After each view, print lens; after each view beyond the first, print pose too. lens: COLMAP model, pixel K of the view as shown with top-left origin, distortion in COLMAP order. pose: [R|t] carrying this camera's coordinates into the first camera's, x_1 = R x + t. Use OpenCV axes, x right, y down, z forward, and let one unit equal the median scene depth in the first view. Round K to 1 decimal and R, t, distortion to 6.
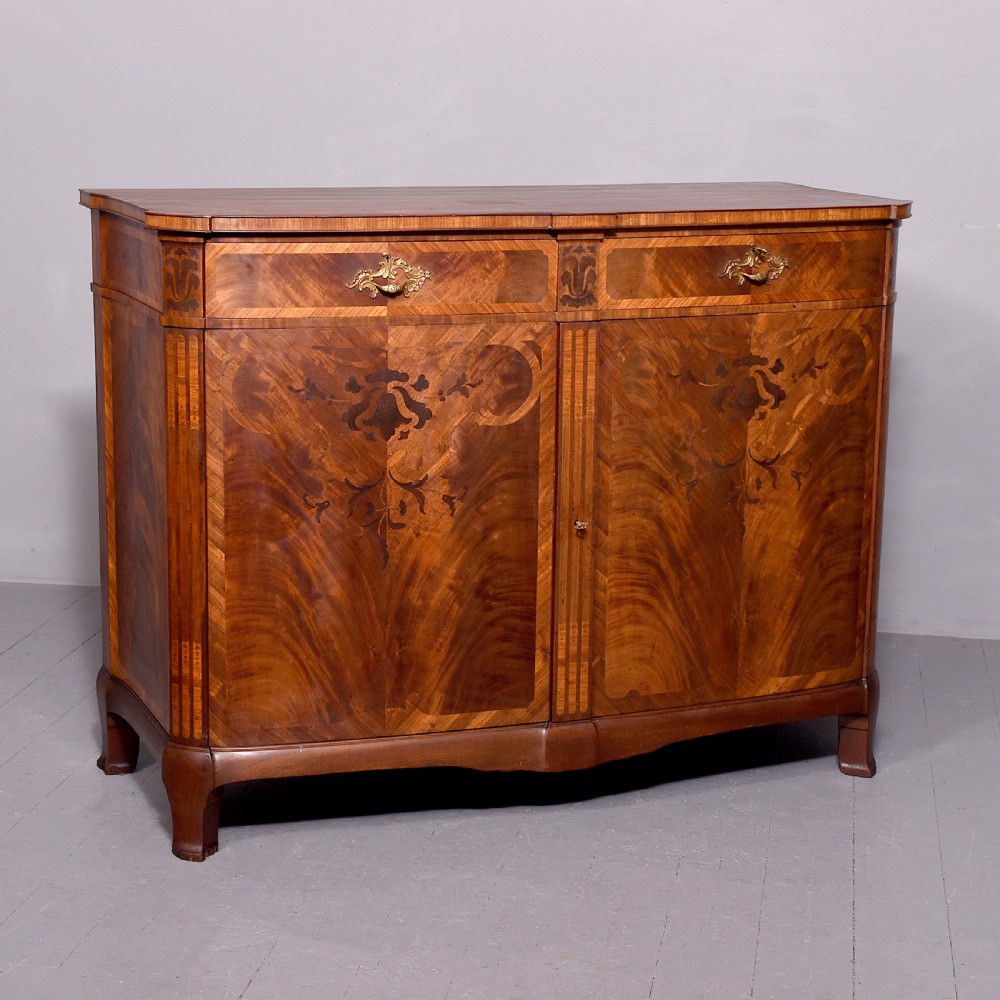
lens RADIAL K [[2063.7, 0, 494.8], [0, 2063.7, 519.0], [0, 0, 1]] dist [0.117010, 0.000000]
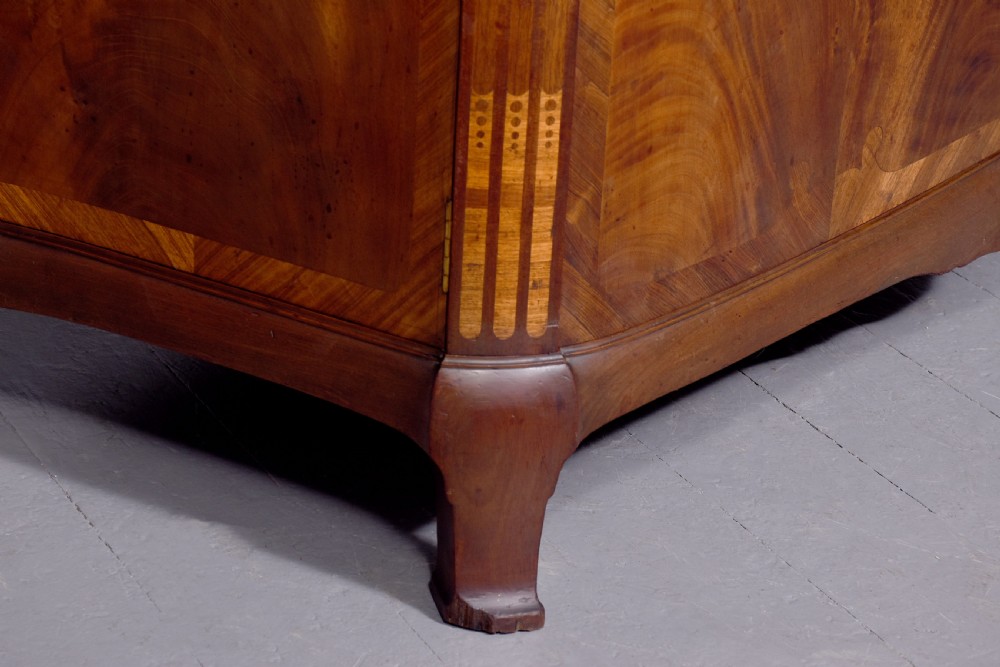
lens RADIAL K [[2909.7, 0, 491.6], [0, 2909.7, 340.8], [0, 0, 1]] dist [0.881683, 0.000000]
pose [[0.813925, -0.201560, 0.544884, -0.444389], [0.080525, 0.967975, 0.237782, -0.024271], [-0.575362, -0.149660, 0.804090, 0.553362]]
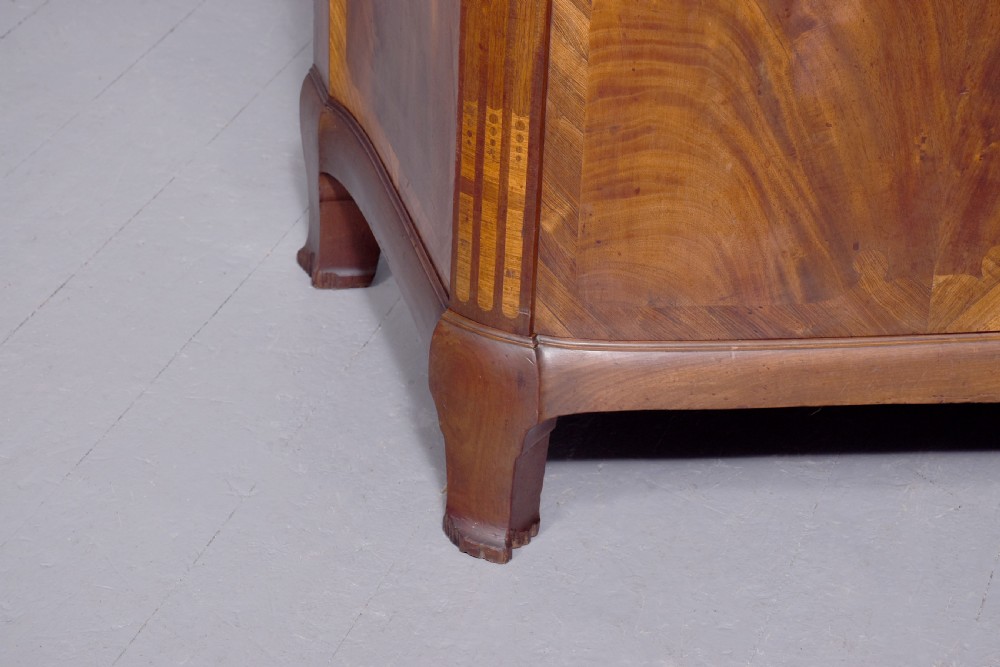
lens RADIAL K [[2909.7, 0, 495.8], [0, 2909.7, 331.1], [0, 0, 1]] dist [0.881683, 0.000000]
pose [[0.989257, 0.088326, -0.116484, -0.070627], [-0.053481, 0.960260, 0.273936, -0.064863], [0.136051, -0.264764, 0.954668, 0.382619]]
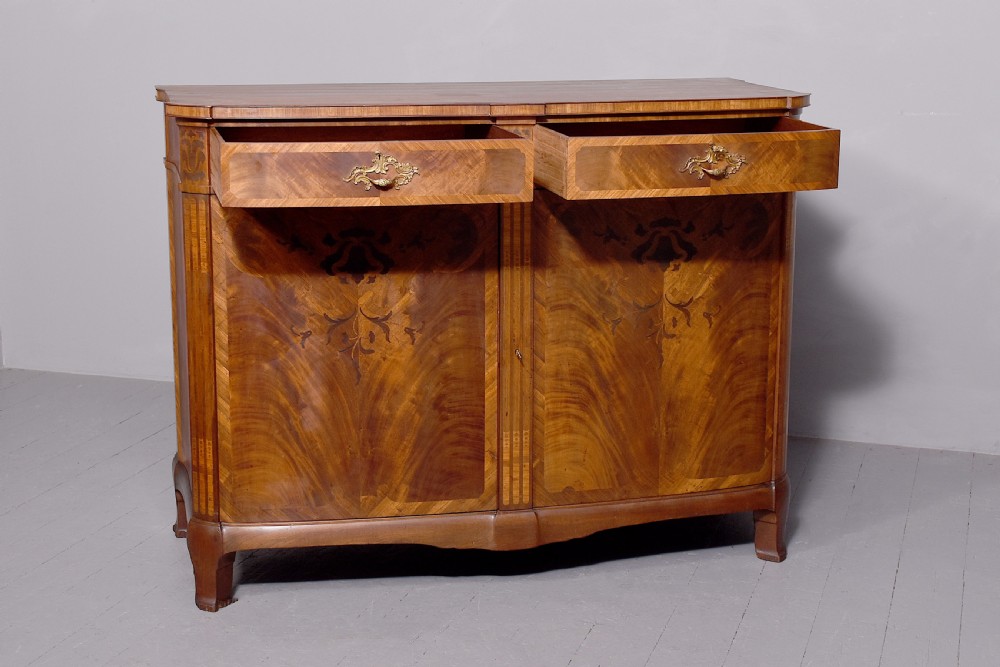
lens RADIAL K [[1505.6, 0, 509.7], [0, 1505.6, 312.5], [0, 0, 1]] dist [0.097039, 0.000000]
pose [[0.989960, 0.017373, -0.140277, 0.164620], [-0.018804, 0.999784, -0.008887, -0.013697], [0.140092, 0.011436, 0.990072, 0.100778]]
